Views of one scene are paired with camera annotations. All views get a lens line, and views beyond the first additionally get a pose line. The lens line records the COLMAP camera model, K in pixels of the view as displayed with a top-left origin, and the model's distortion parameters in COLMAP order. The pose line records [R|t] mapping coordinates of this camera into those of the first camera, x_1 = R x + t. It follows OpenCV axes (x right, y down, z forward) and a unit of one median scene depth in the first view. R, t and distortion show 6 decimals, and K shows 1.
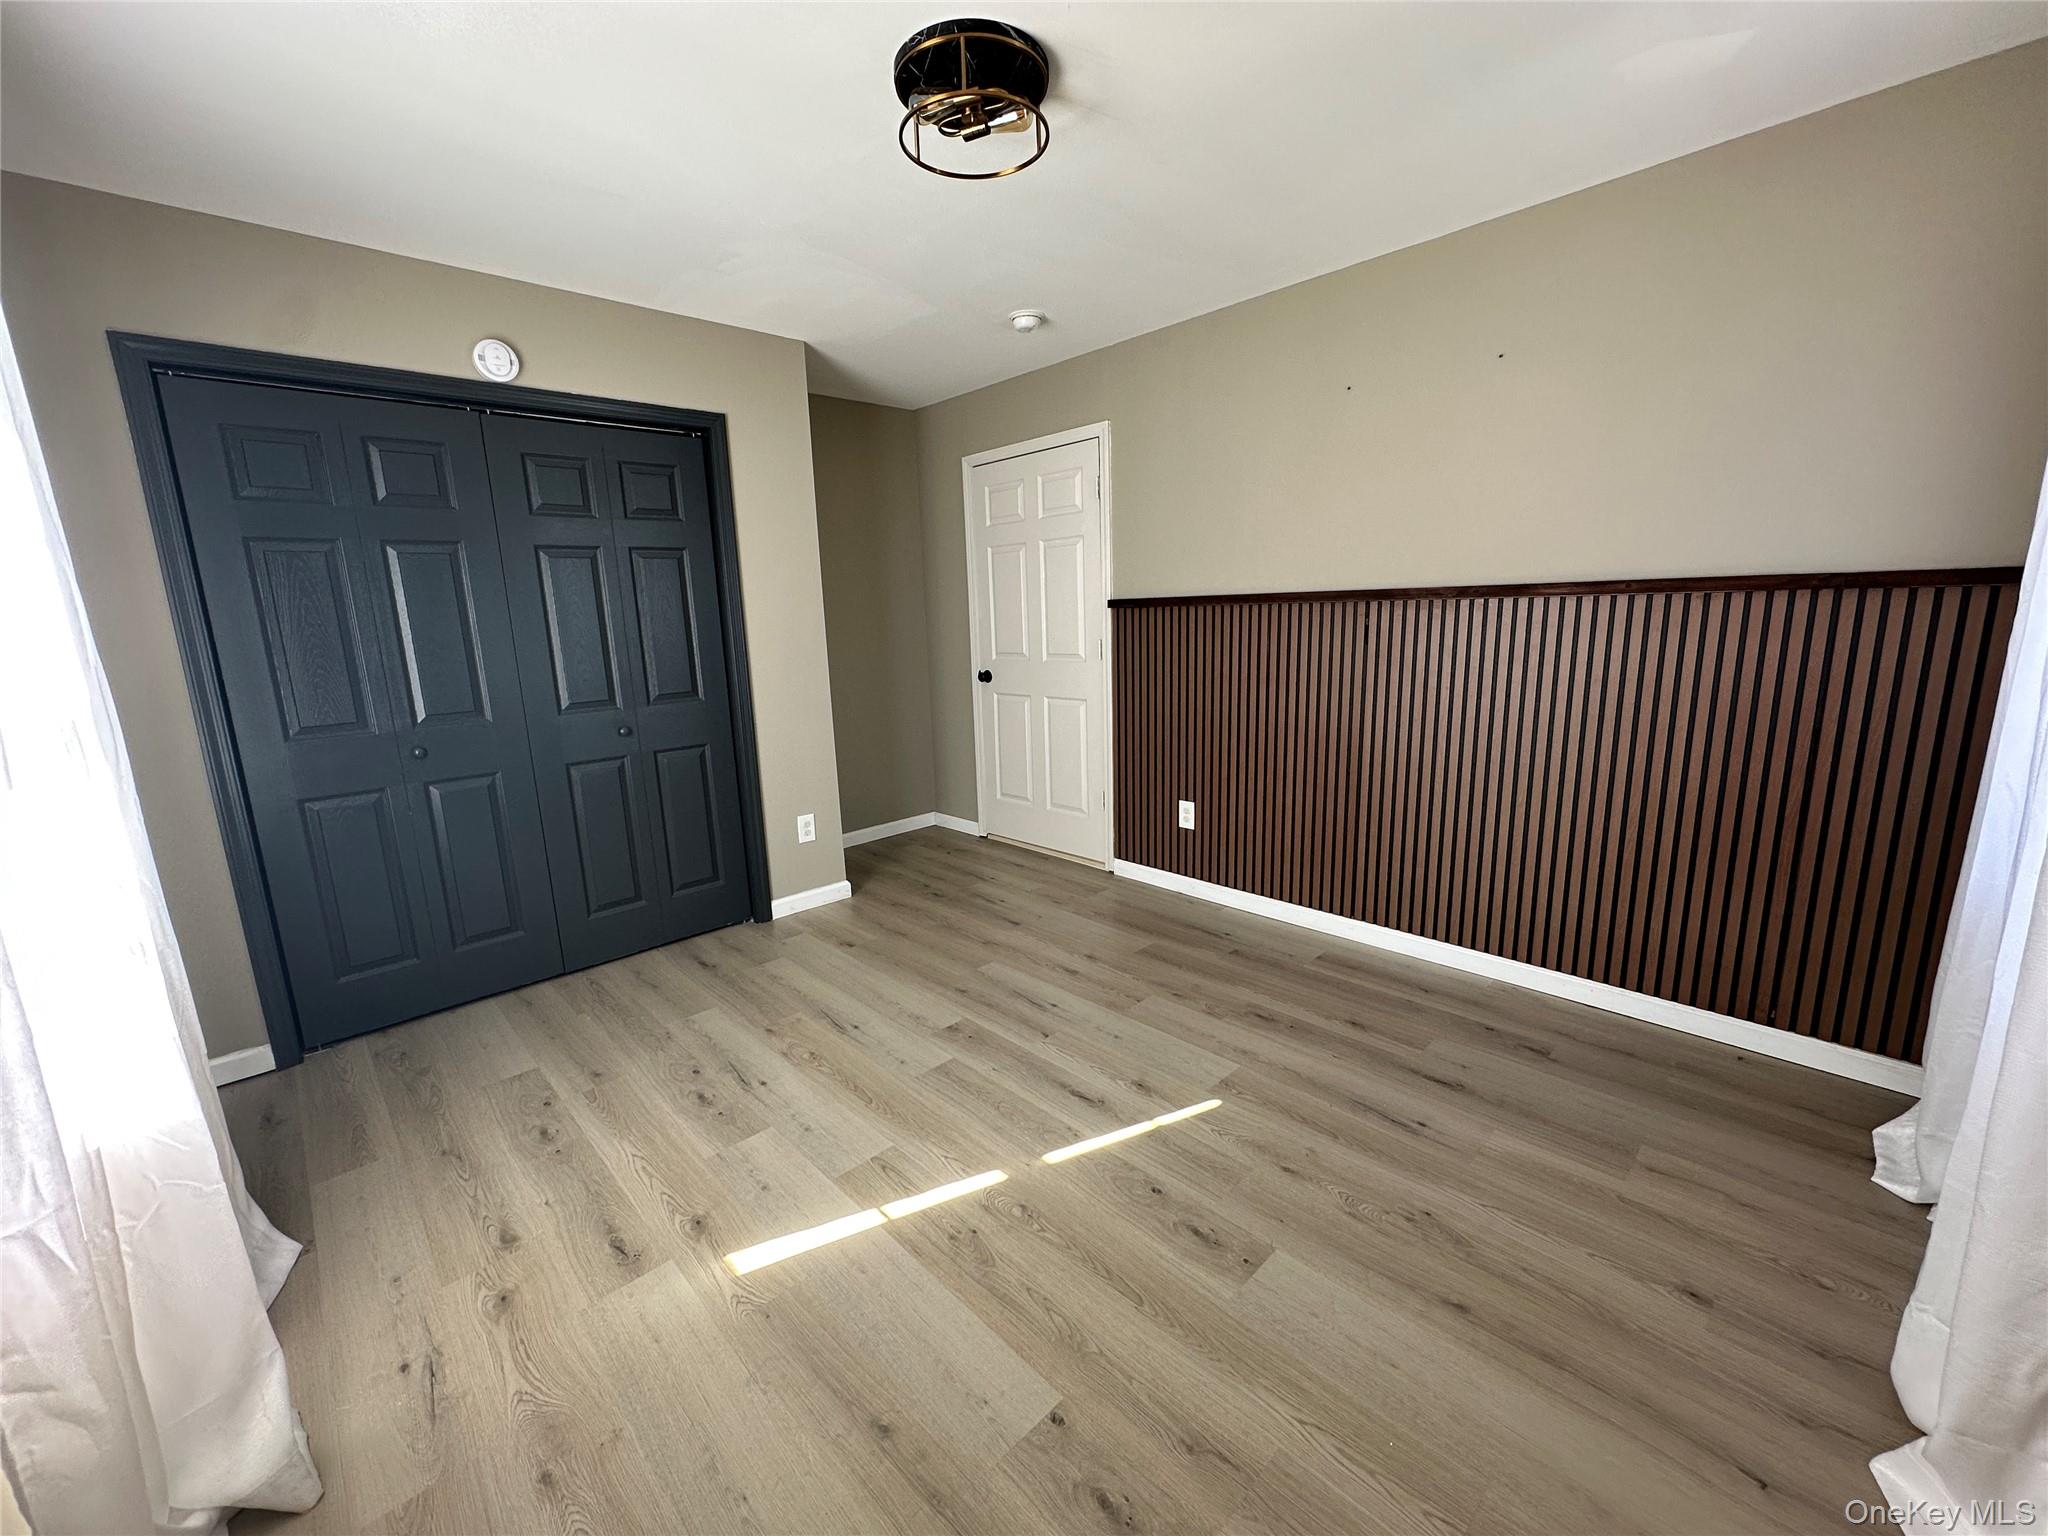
lens RADIAL K [[817.1, 0, 1028.4], [0, 817.1, 765.7], [0, 0, 1]] dist [0.000018, 0.000098]
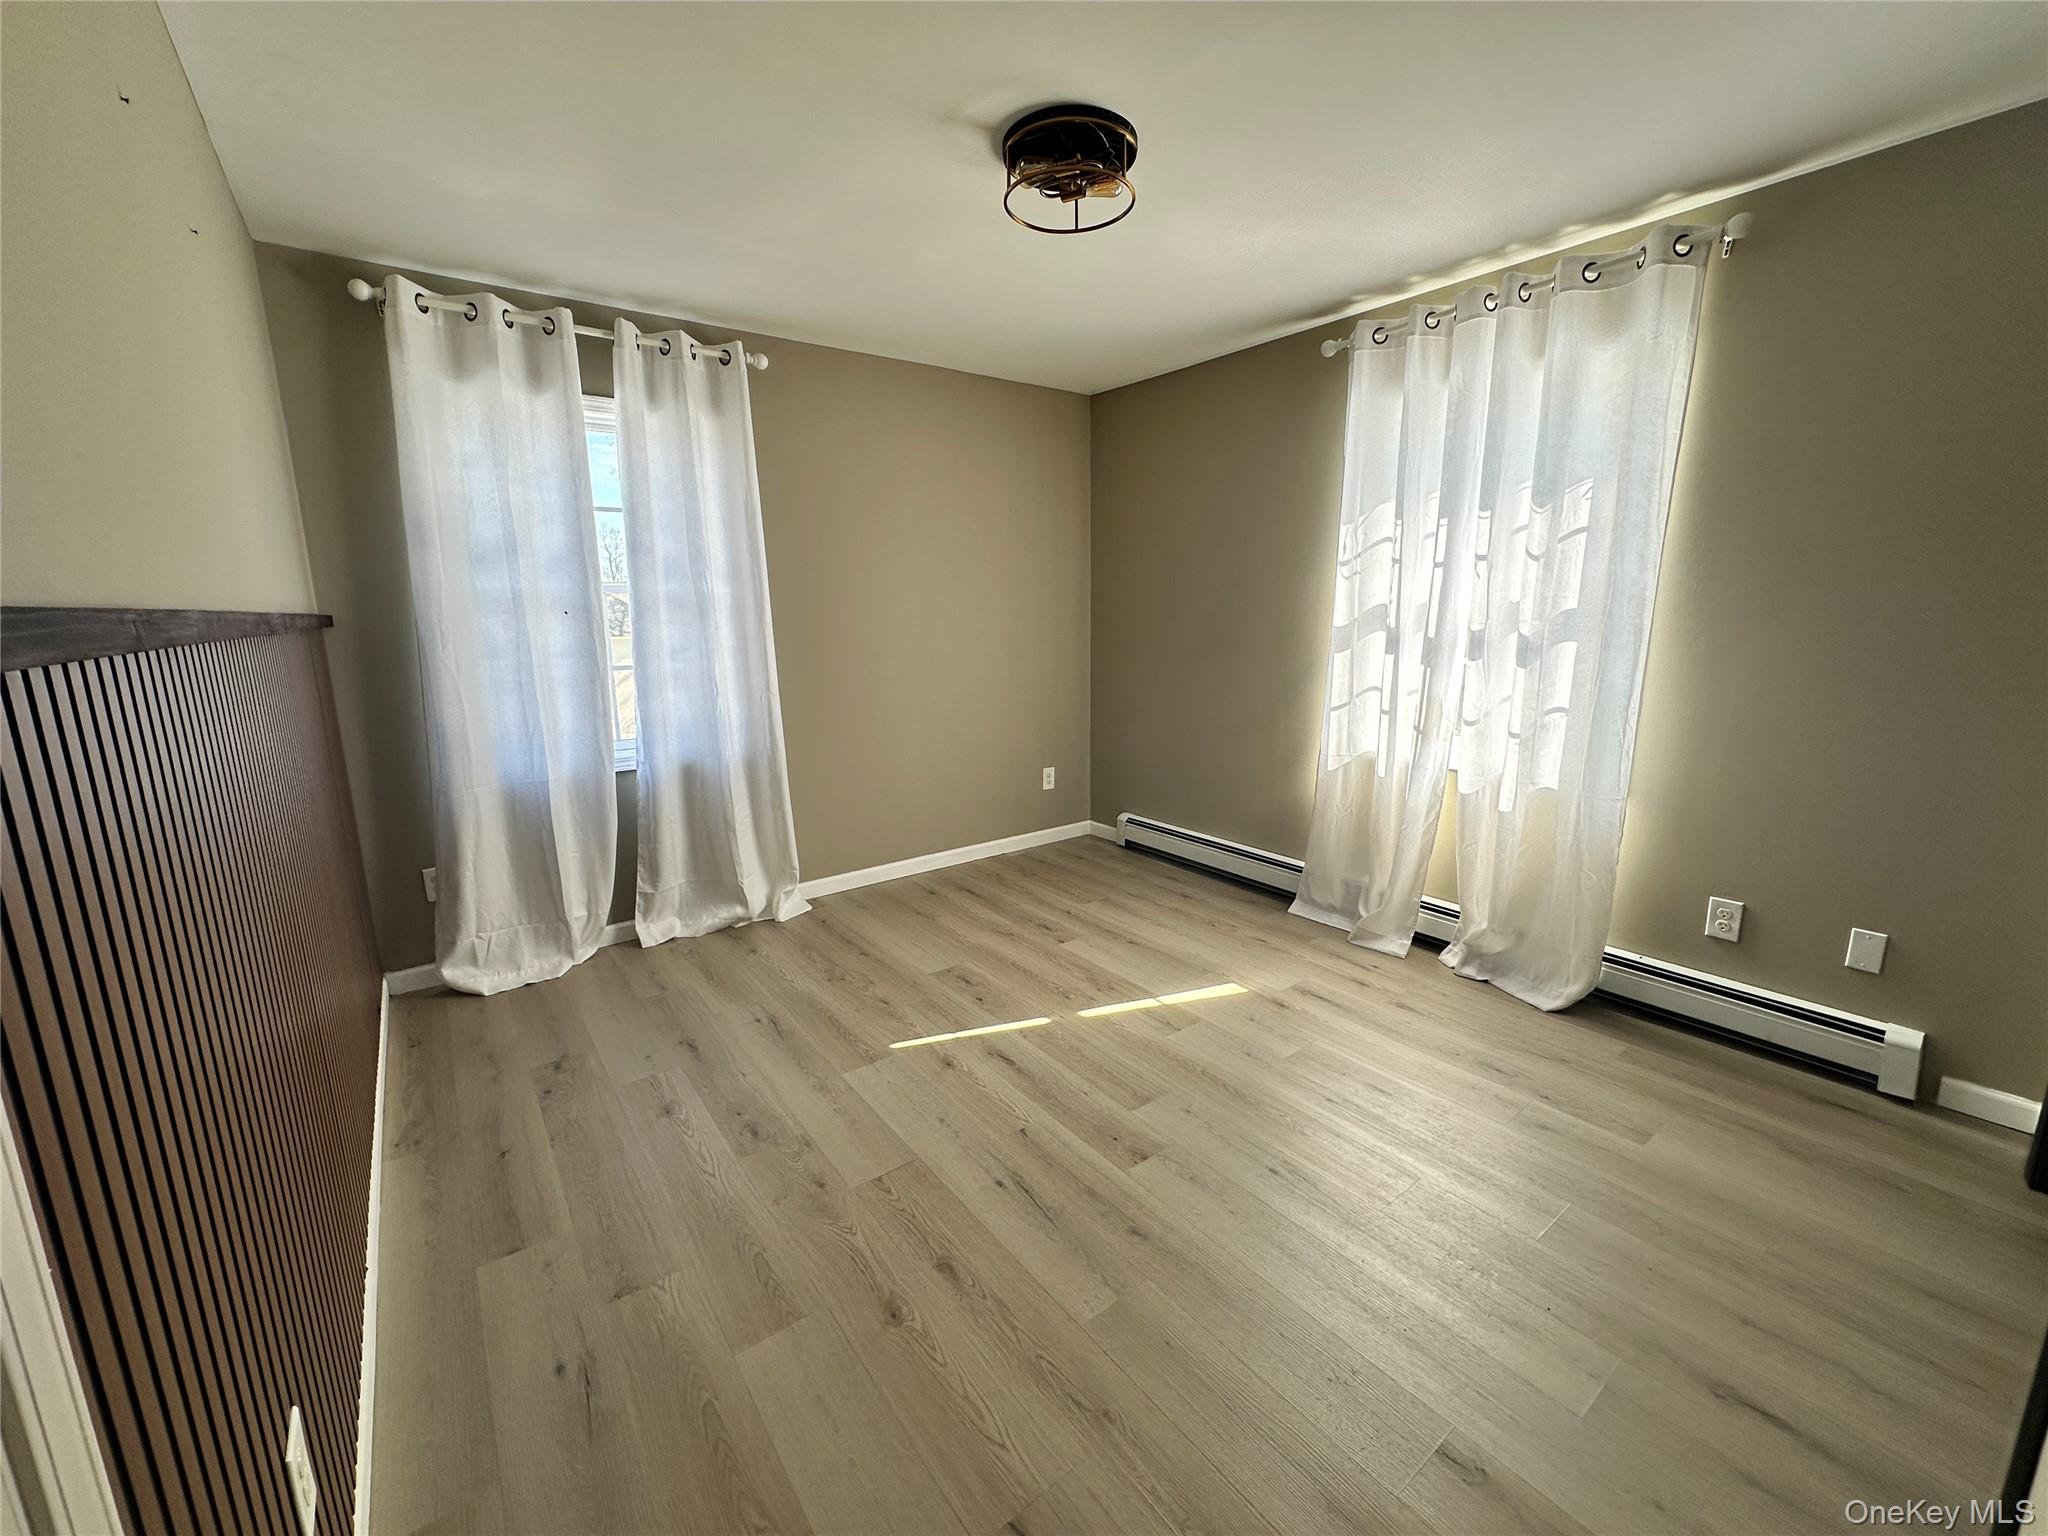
lens RADIAL K [[817.1, 0, 1028.4], [0, 817.1, 765.7], [0, 0, 1]] dist [0.000018, 0.000098]
pose [[-0.992560, 0.020446, 0.120030, -0.112302], [0.064148, 0.925702, 0.372776, -0.397173], [-0.103490, 0.377702, -0.920126, 2.008078]]
